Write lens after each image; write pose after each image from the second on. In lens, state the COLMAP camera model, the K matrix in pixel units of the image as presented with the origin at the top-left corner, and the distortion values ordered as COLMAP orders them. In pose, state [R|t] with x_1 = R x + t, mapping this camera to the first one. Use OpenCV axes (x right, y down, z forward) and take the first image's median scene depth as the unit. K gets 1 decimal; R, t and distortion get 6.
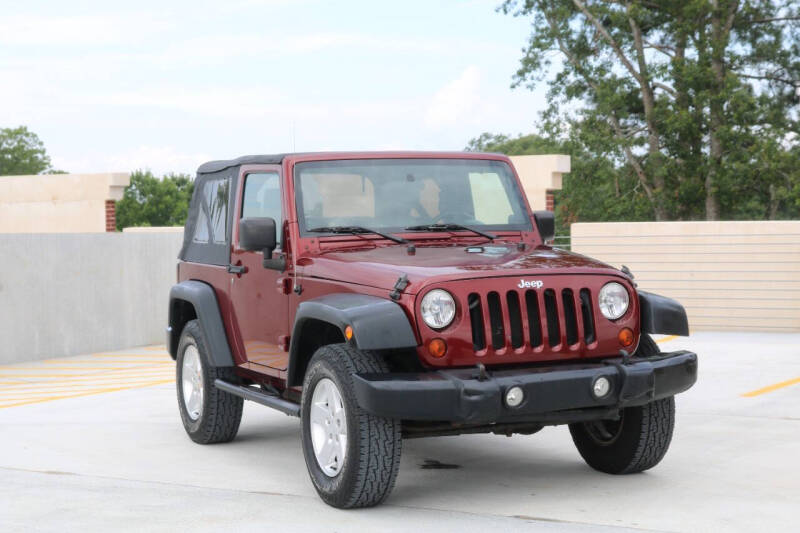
lens RADIAL K [[1519.8, 0, 400.0], [0, 1519.8, 266.5], [0, 0, 1]] dist [0.009241, 0.109343]
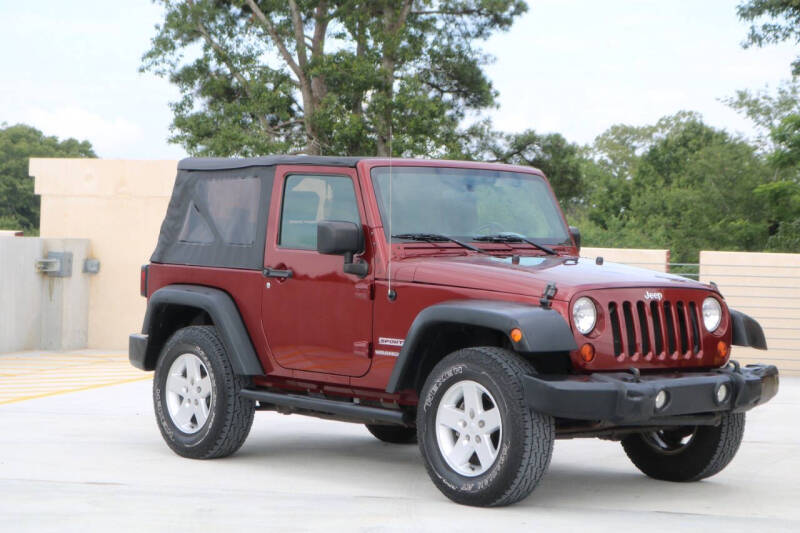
lens RADIAL K [[1983.9, 0, 400.0], [0, 1983.9, 266.5], [0, 0, 1]] dist [0.059639, 0.028301]
pose [[0.953758, 0.037426, 0.298236, -0.431039], [-0.032102, 0.999226, -0.022730, 0.024766], [-0.298856, 0.012105, 0.954221, -0.232599]]
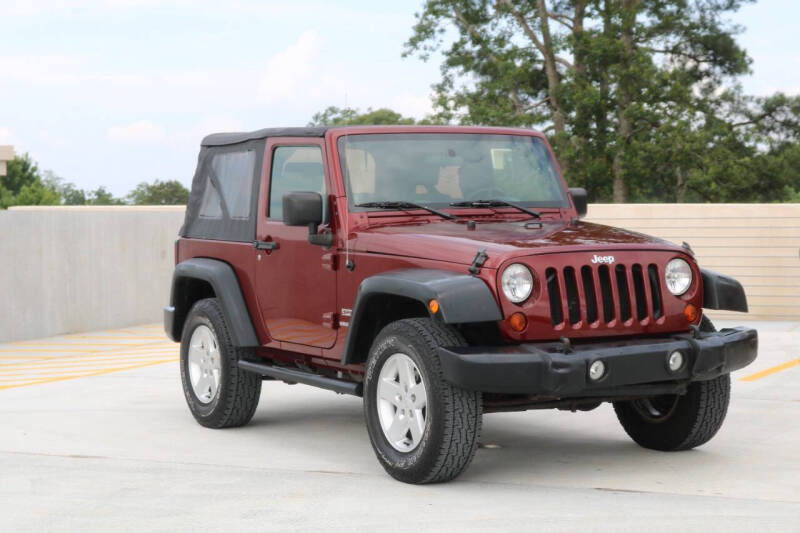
lens RADIAL K [[1716.4, 0, 400.0], [0, 1716.4, 266.5], [0, 0, 1]] dist [0.021100, 0.101207]
pose [[0.994465, 0.004303, 0.104982, -0.144769], [-0.004861, 0.999975, 0.005061, 0.009727], [-0.104958, -0.005543, 0.994461, -0.099705]]
